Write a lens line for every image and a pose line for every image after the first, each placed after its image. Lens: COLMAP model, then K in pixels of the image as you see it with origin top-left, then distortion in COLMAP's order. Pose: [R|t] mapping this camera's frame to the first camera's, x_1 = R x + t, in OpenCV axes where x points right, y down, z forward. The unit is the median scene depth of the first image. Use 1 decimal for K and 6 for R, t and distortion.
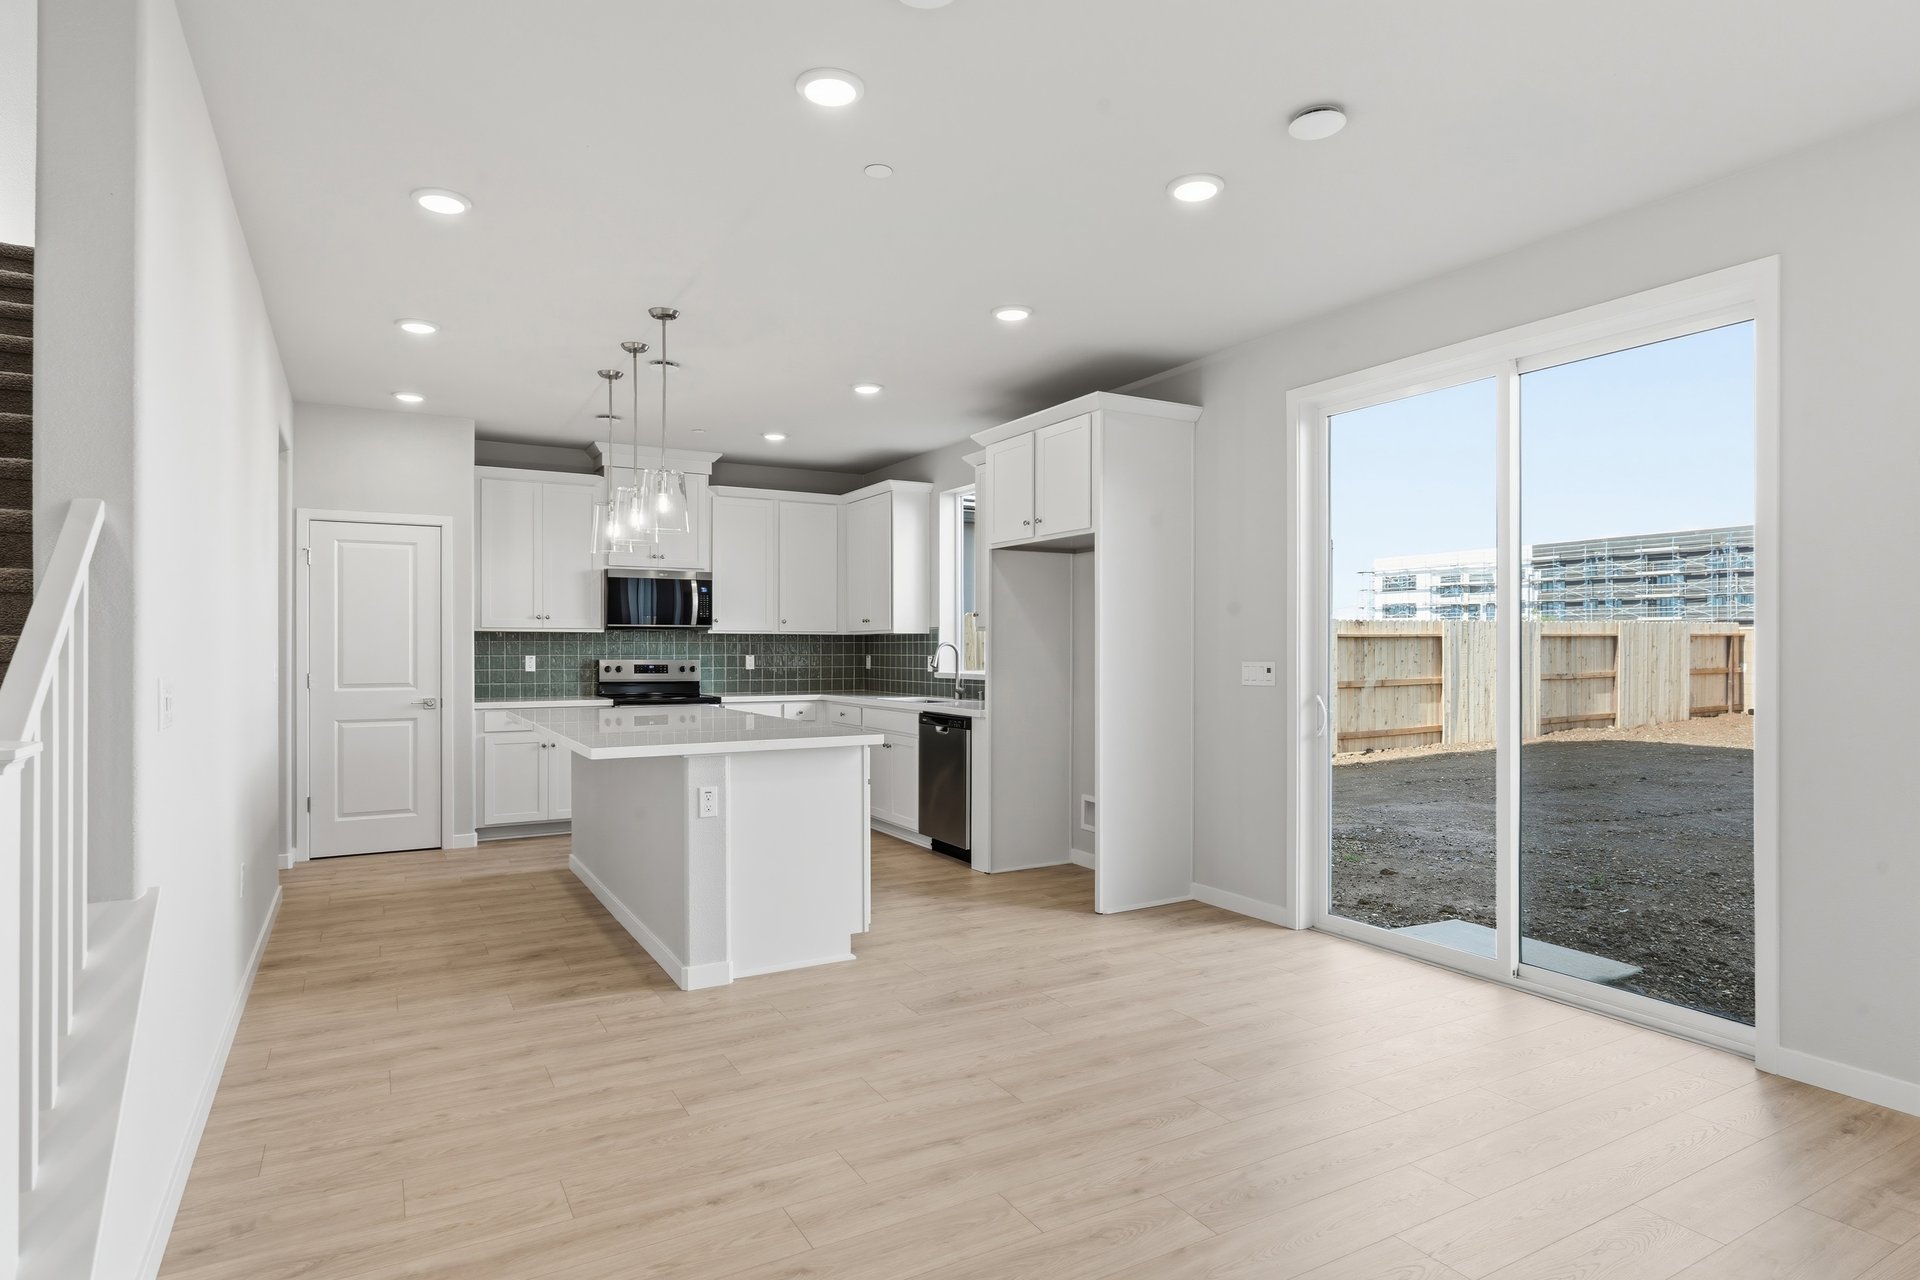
lens RADIAL K [[1051.1, 0, 959.7], [0, 1051.1, 648.7], [0, 0, 1]] dist [-0.006876, 0.003083]
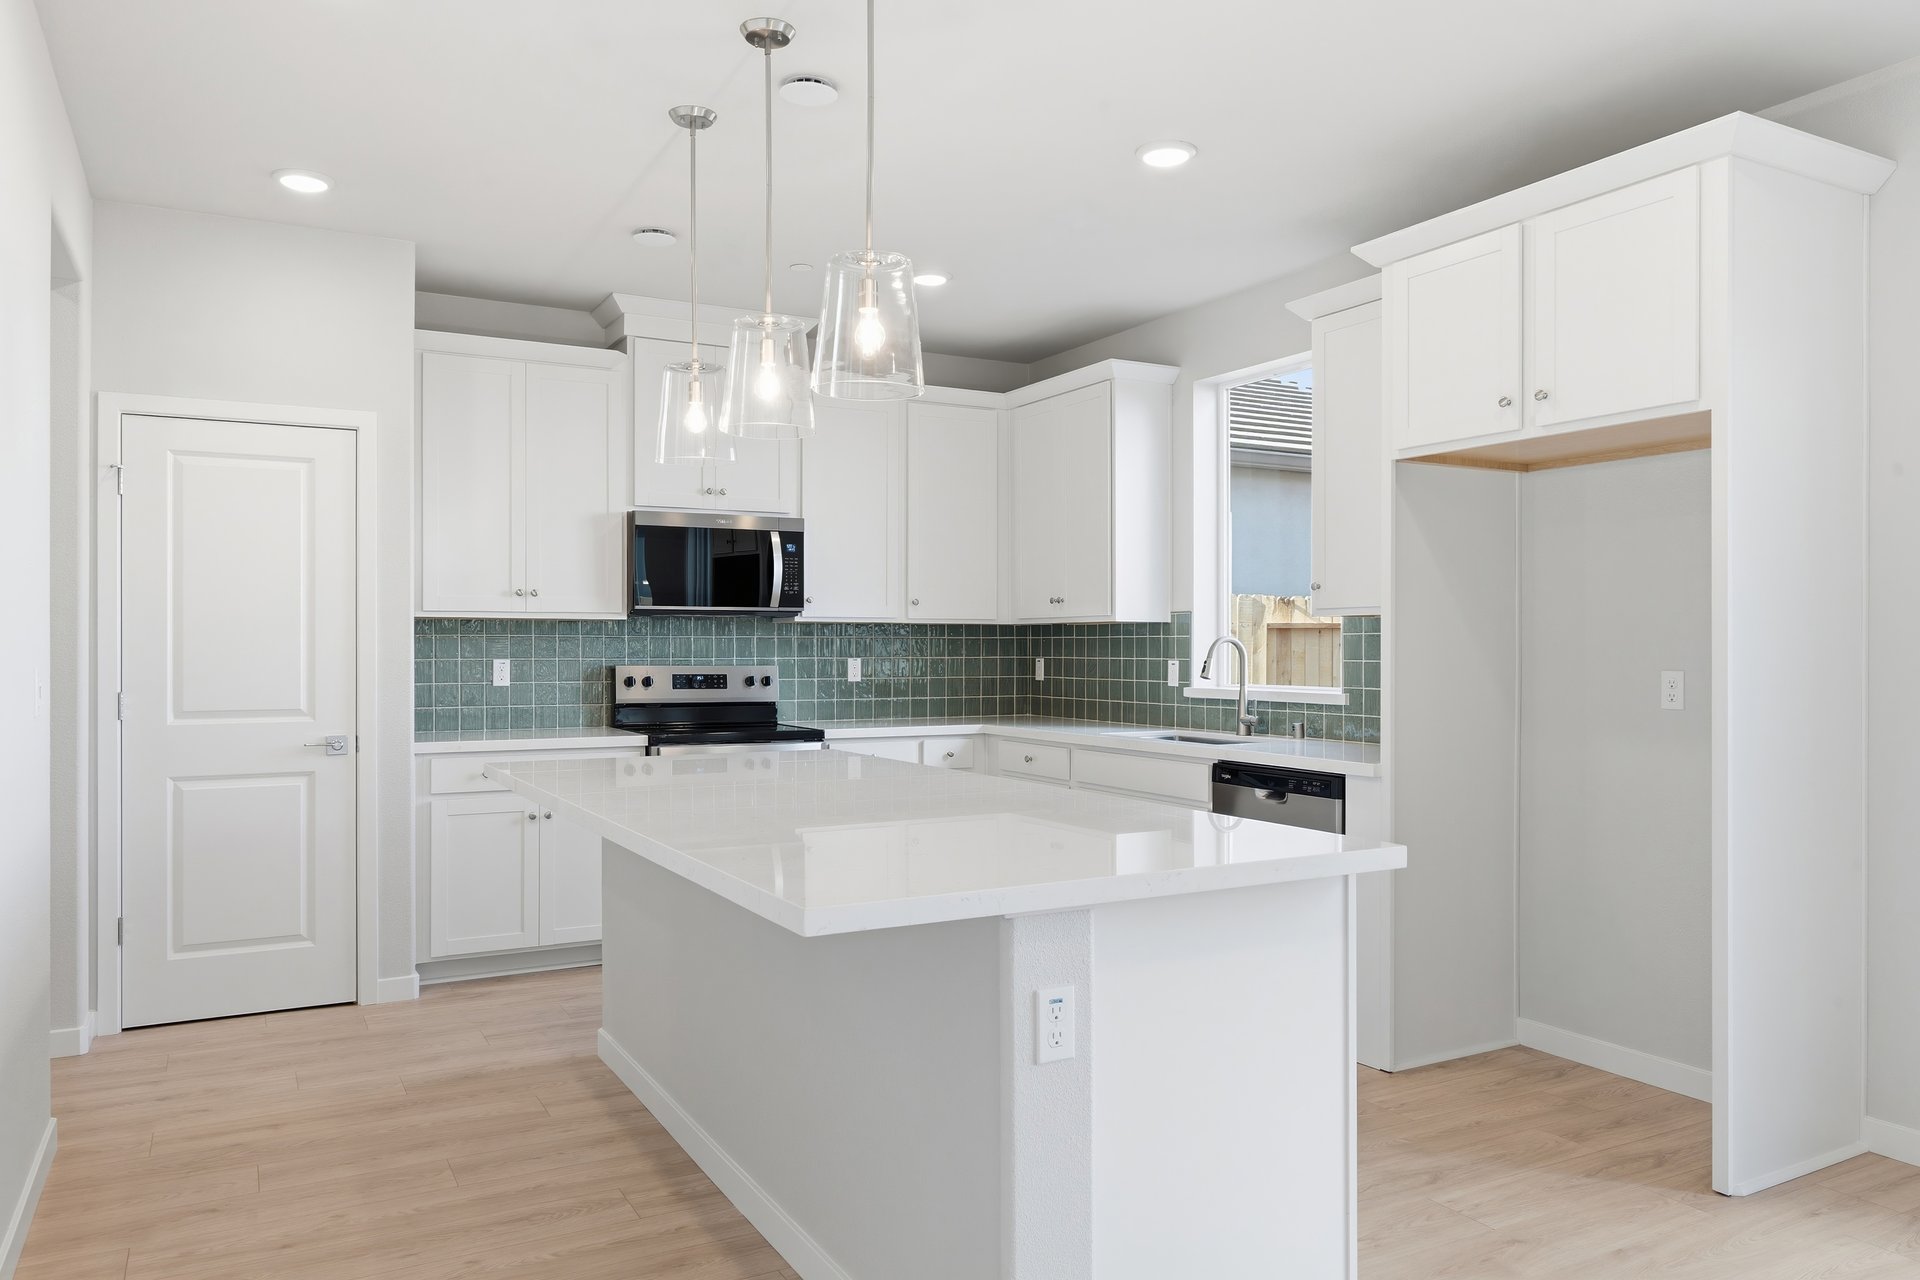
lens RADIAL K [[1343.5, 0, 955.5], [0, 1343.5, 644.4], [0, 0, 1]] dist [0.001321, 0.002317]
pose [[0.999863, -0.000007, -0.016553, -0.160500], [-0.000020, 0.999999, -0.001637, -0.000560], [0.016552, 0.001637, 0.999862, 0.283699]]
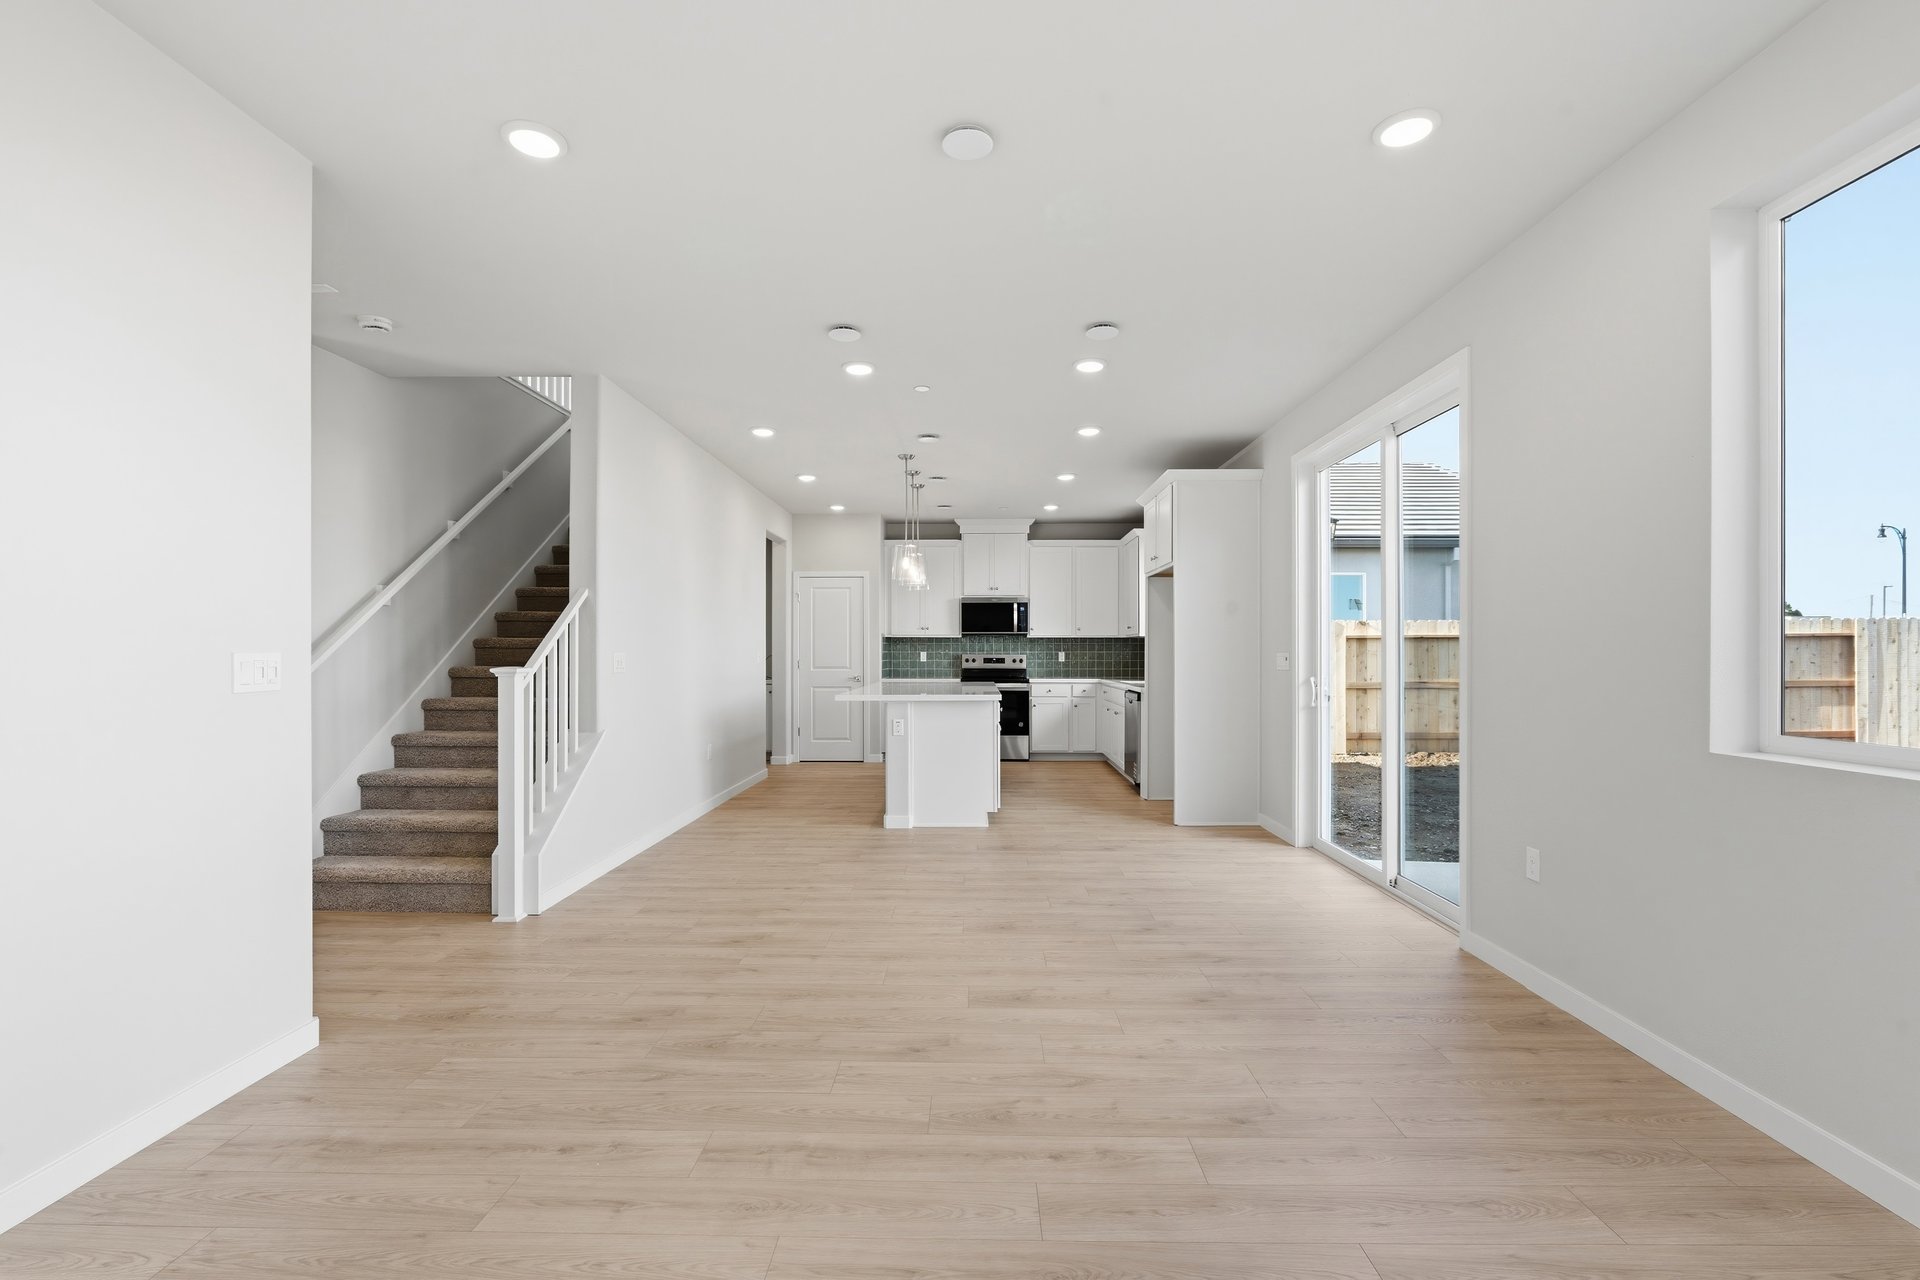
lens RADIAL K [[856.0, 0, 961.9], [0, 856.0, 651.3], [0, 0, 1]] dist [-0.003304, 0.000250]
pose [[0.860284, -0.000155, -0.509815, 0.369022], [-0.000621, 0.999999, -0.001351, 0.008631], [0.509815, 0.001479, 0.860283, -0.138065]]
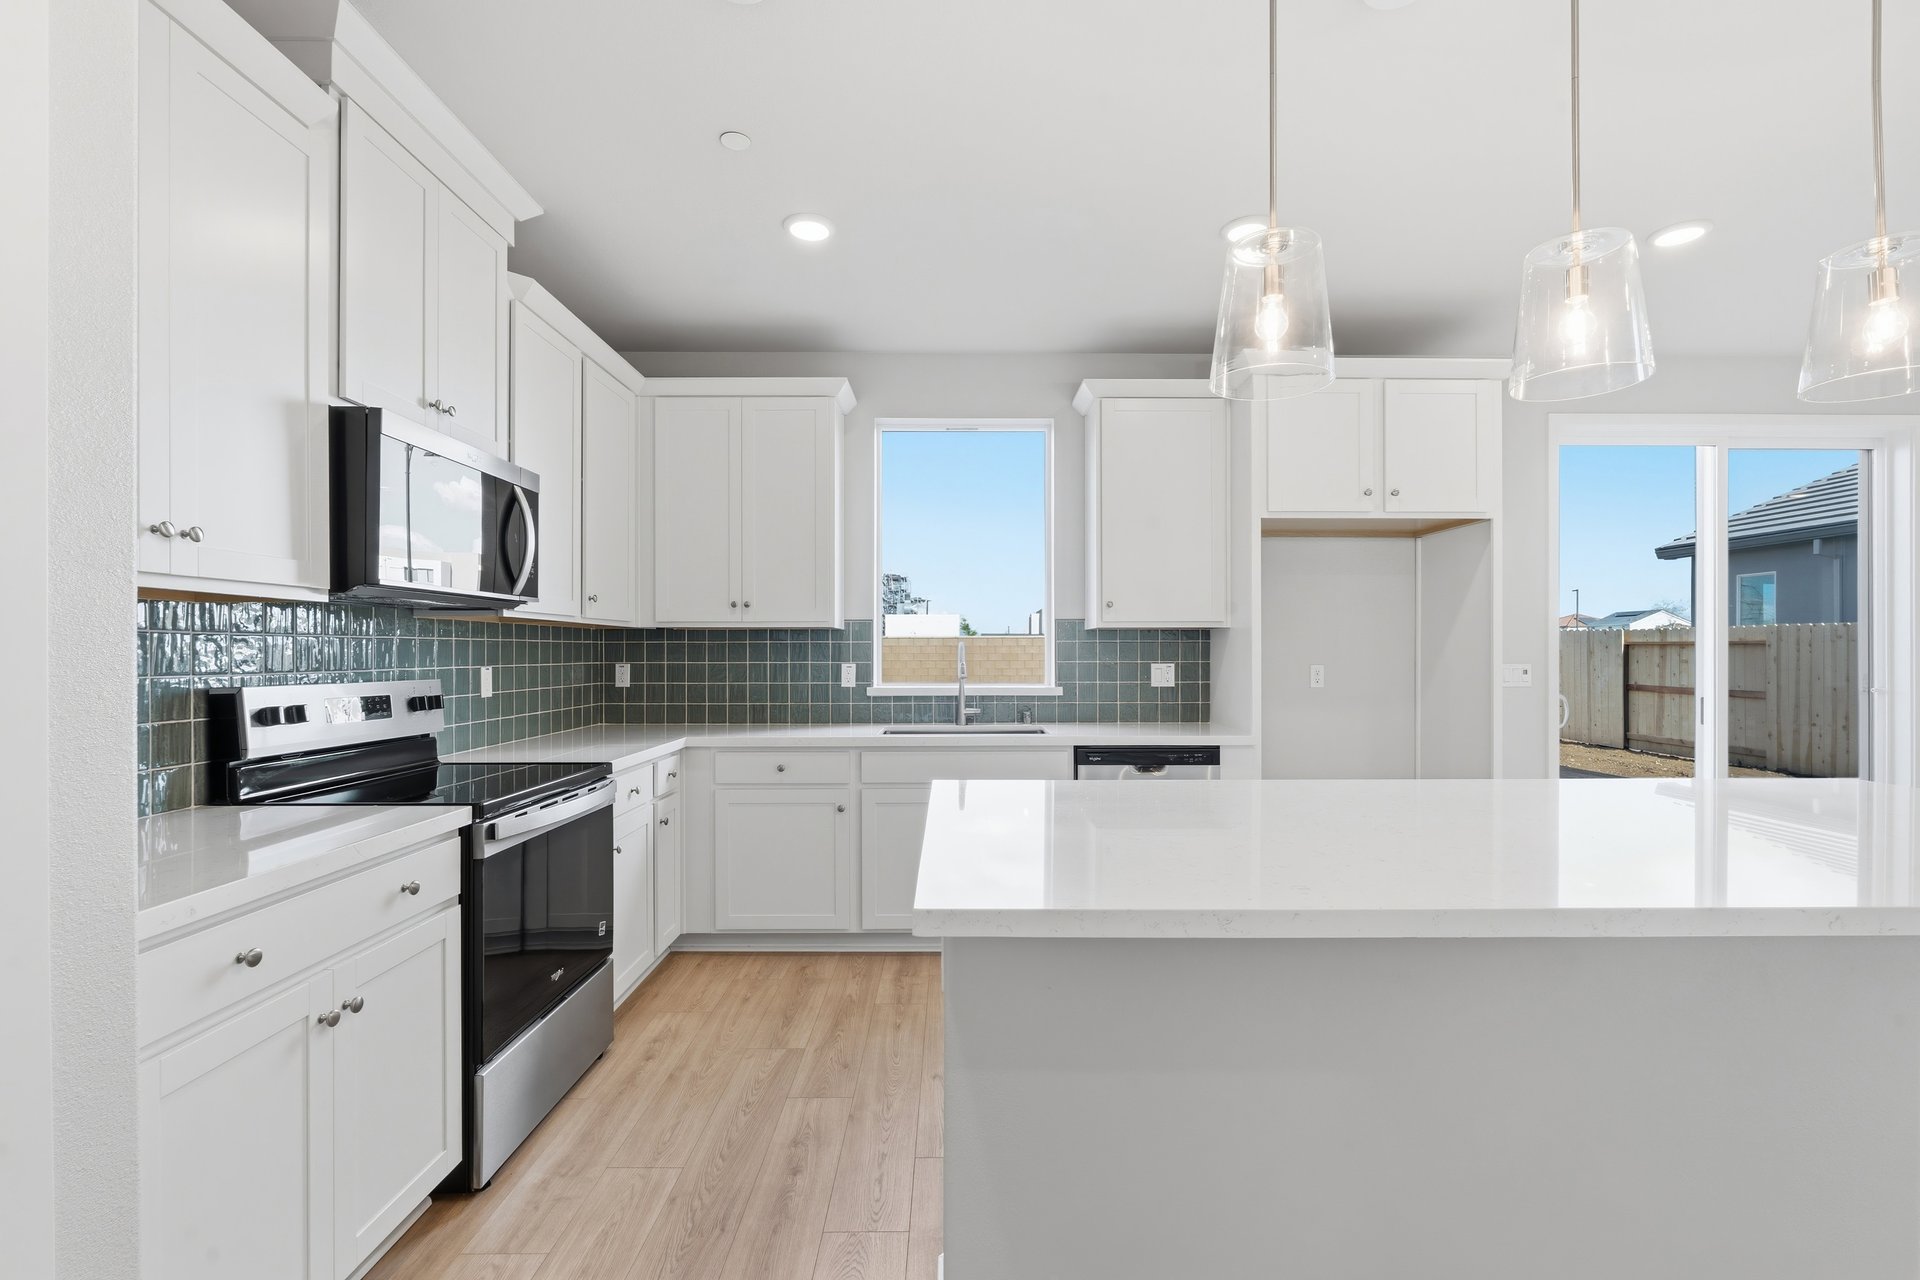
lens RADIAL K [[856.0, 0, 963.9], [0, 856.0, 642.5], [0, 0, 1]] dist [-0.003304, 0.000250]
pose [[0.481022, 0.008190, 0.876671, -0.535337], [0.001125, 0.999950, -0.009959, -0.000511], [-0.876708, 0.005777, 0.480988, 0.793553]]
